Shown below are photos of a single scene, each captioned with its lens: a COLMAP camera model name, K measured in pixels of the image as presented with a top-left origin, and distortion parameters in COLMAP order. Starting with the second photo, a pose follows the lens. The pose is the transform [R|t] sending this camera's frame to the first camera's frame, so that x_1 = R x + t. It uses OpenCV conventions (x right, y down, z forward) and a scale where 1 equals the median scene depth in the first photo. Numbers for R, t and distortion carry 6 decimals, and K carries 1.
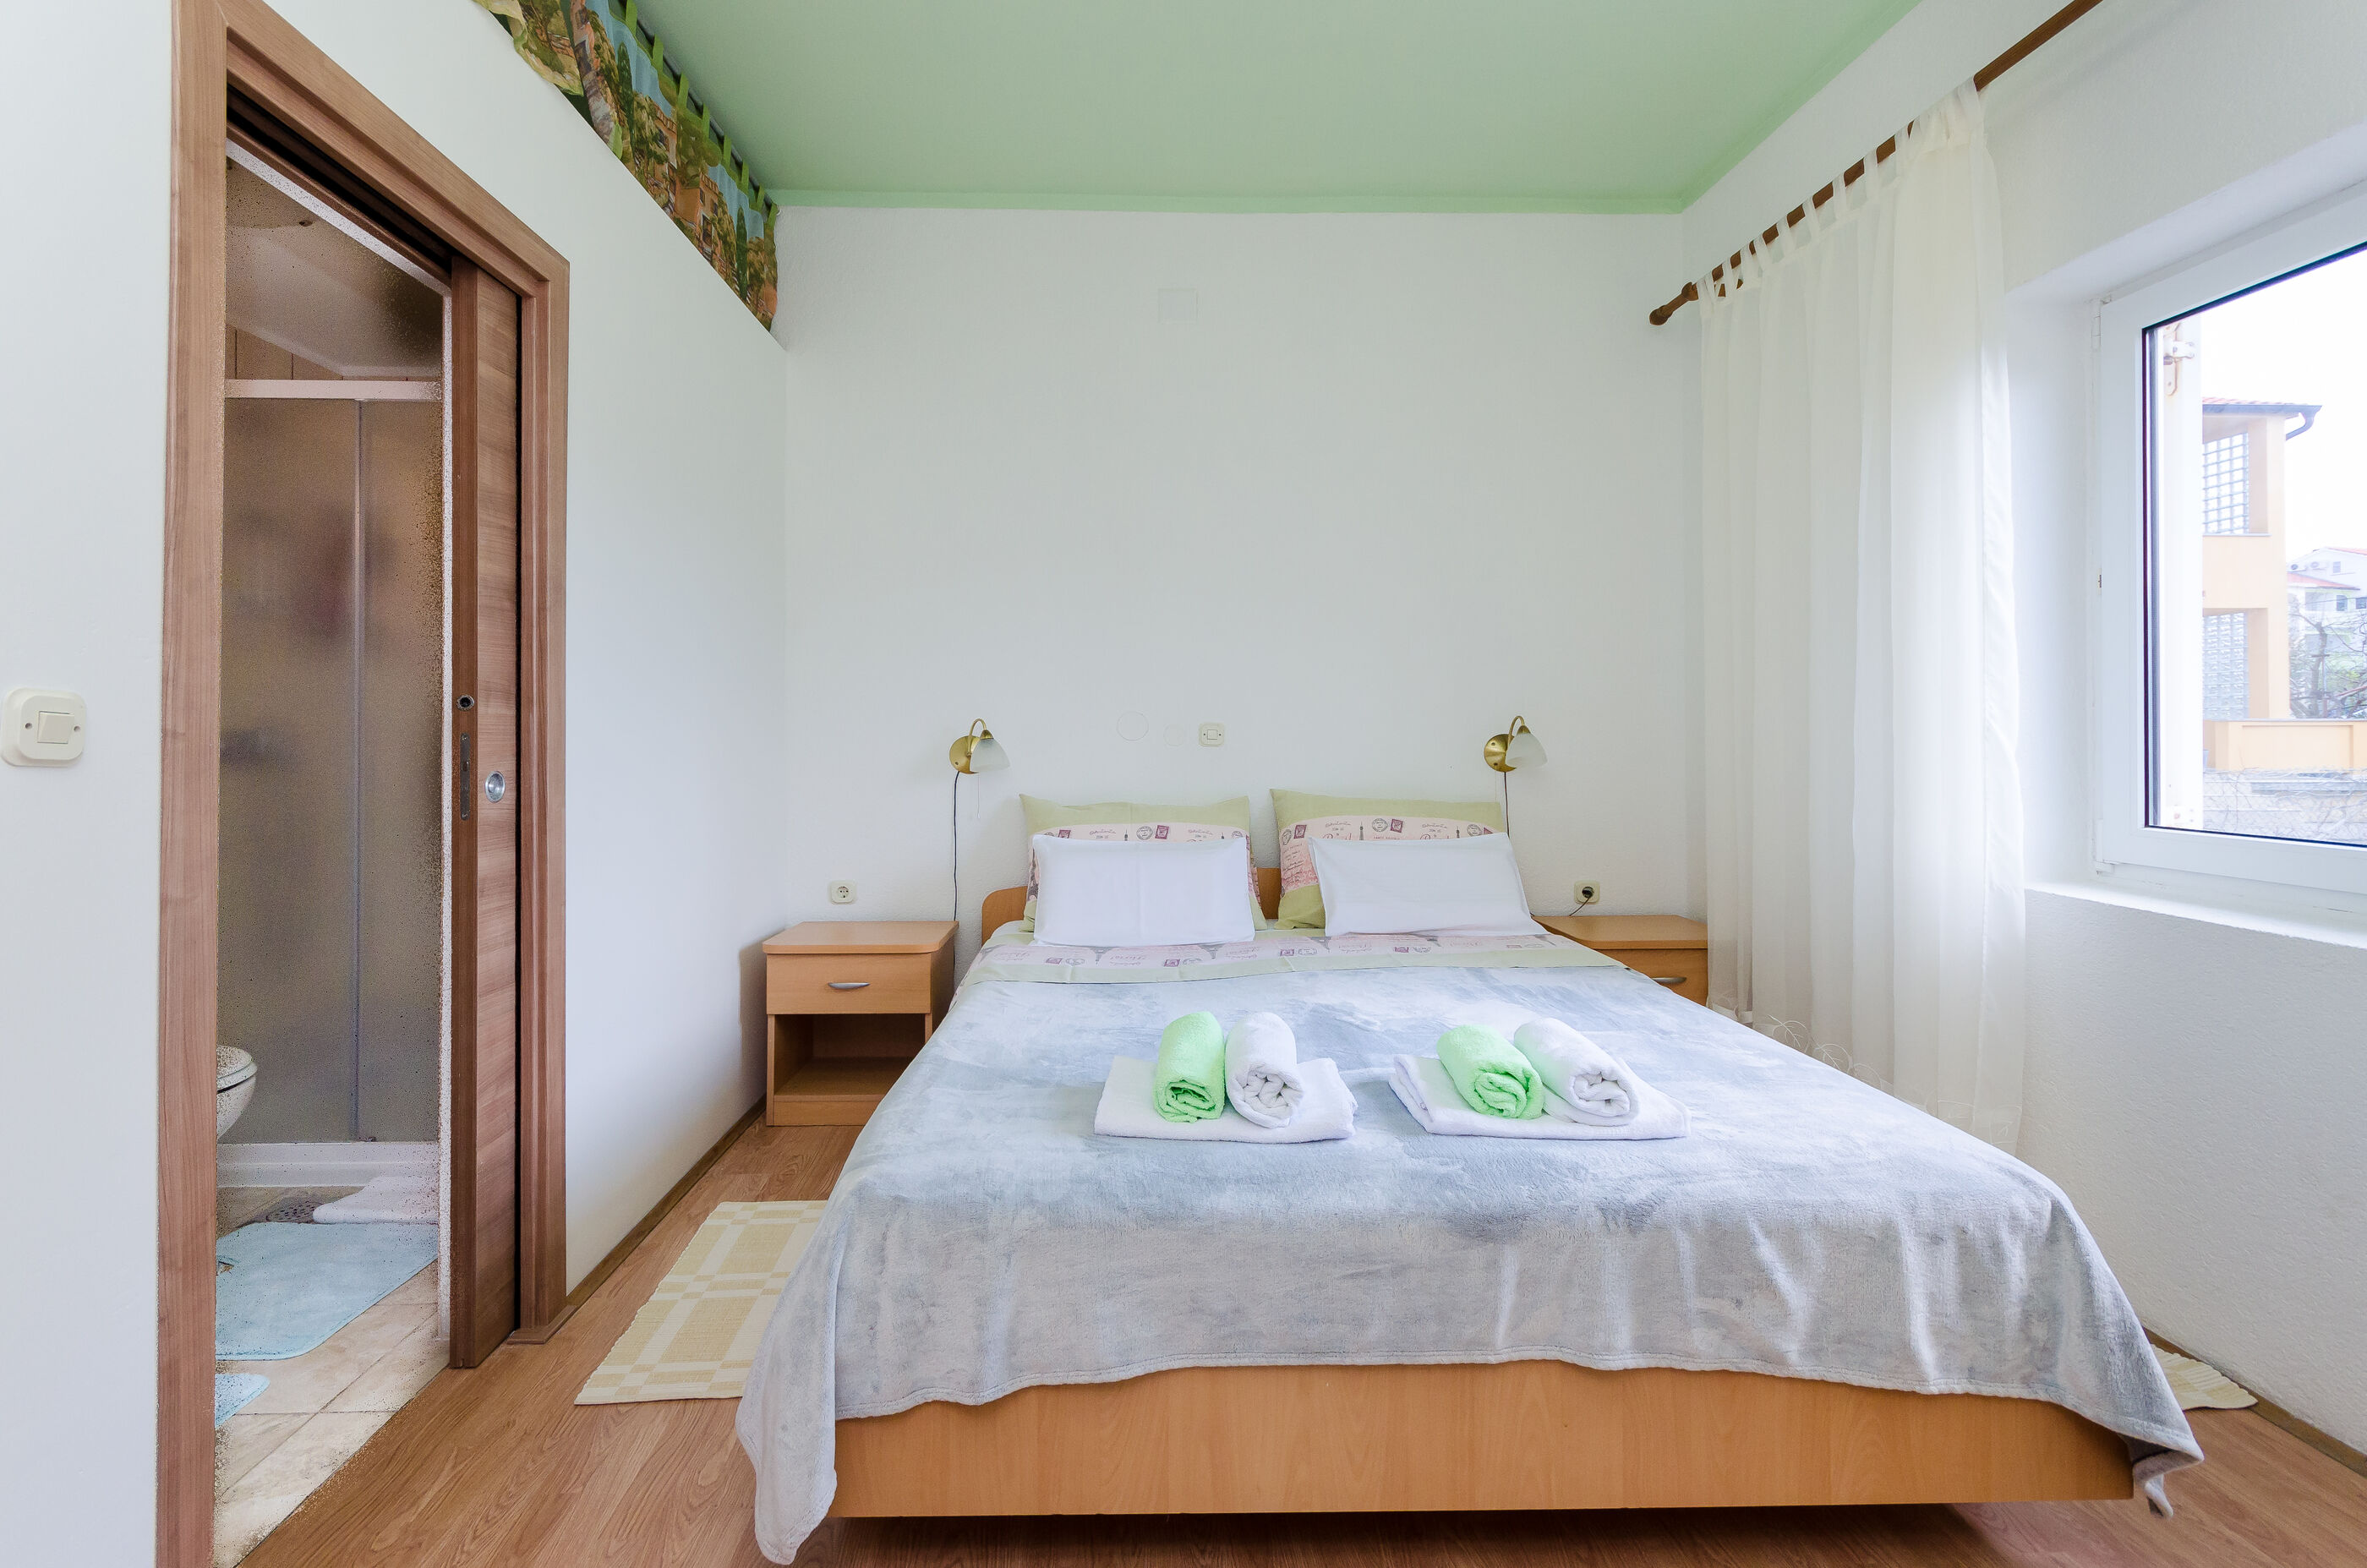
lens RADIAL K [[1053.4, 0, 1143.8], [0, 1053.4, 746.7], [0, 0, 1]] dist [0.004613, 0.000290]
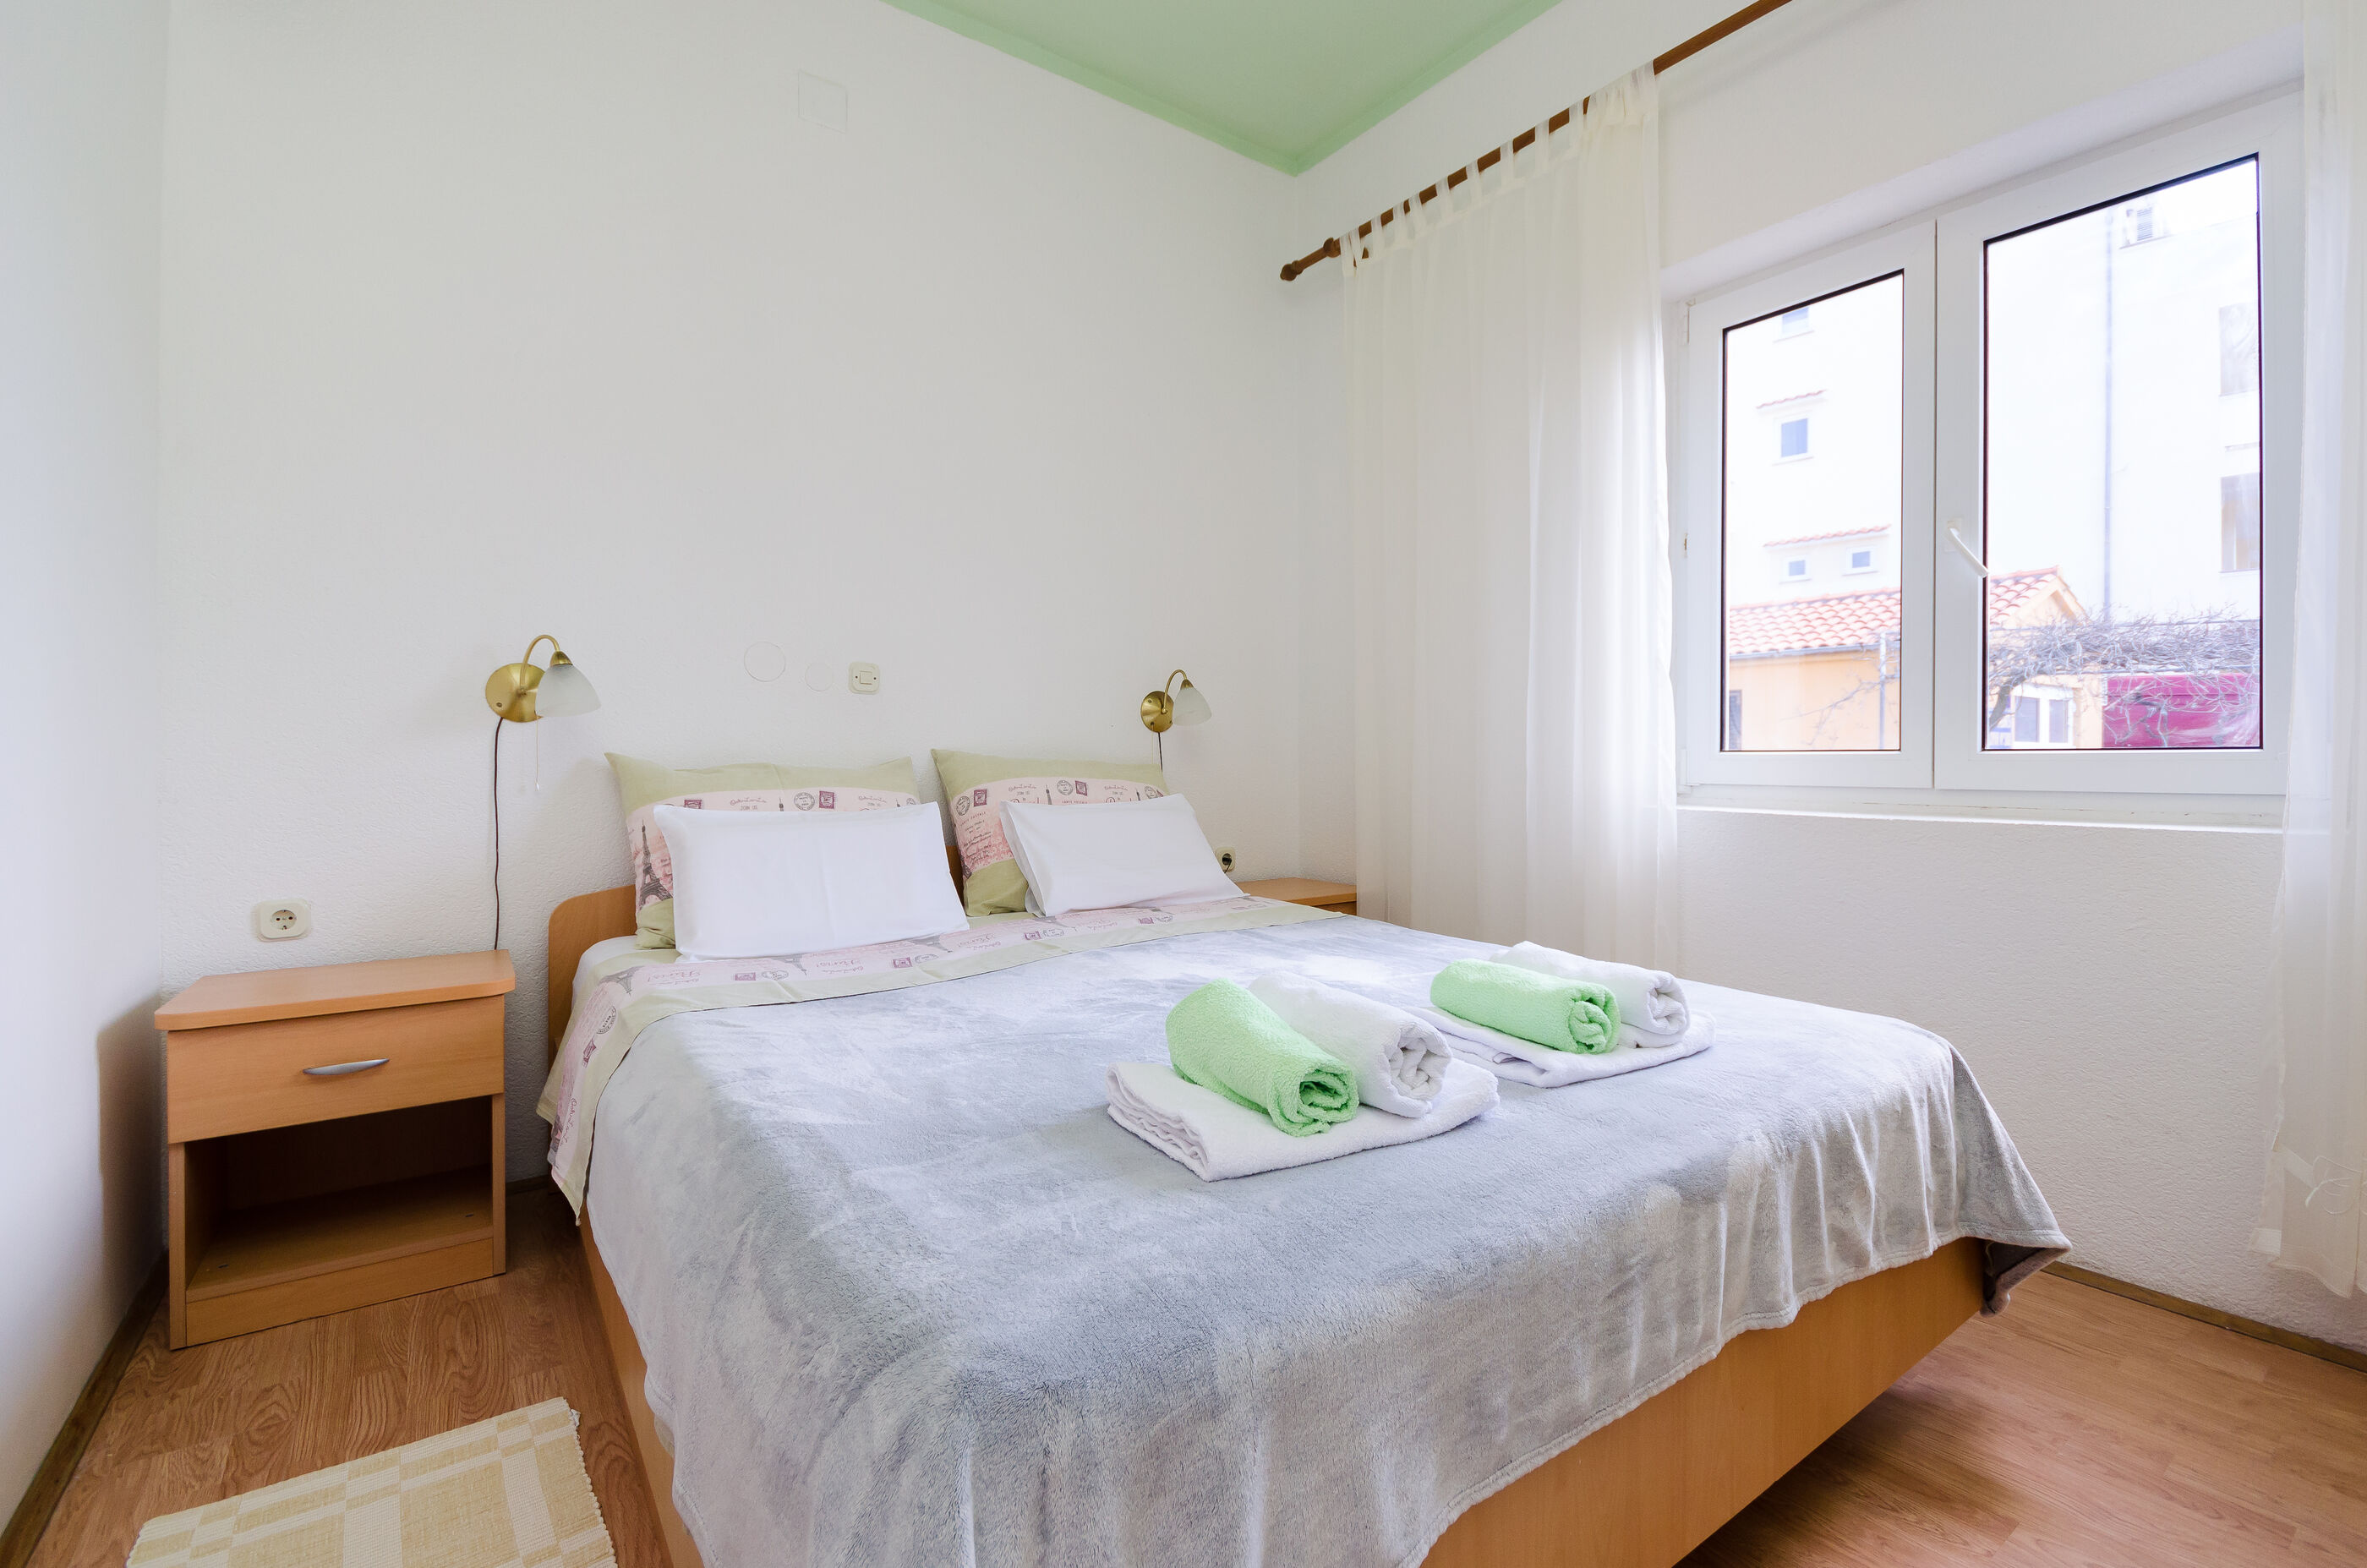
lens RADIAL K [[1087.6, 0, 1183.3], [0, 1087.6, 761.3], [0, 0, 1]] dist [0.023058, -0.016529]
pose [[0.853134, -0.018954, 0.521348, -0.191056], [0.019241, 0.999803, 0.004863, 0.062085], [-0.521338, 0.005882, 0.853330, 0.238188]]
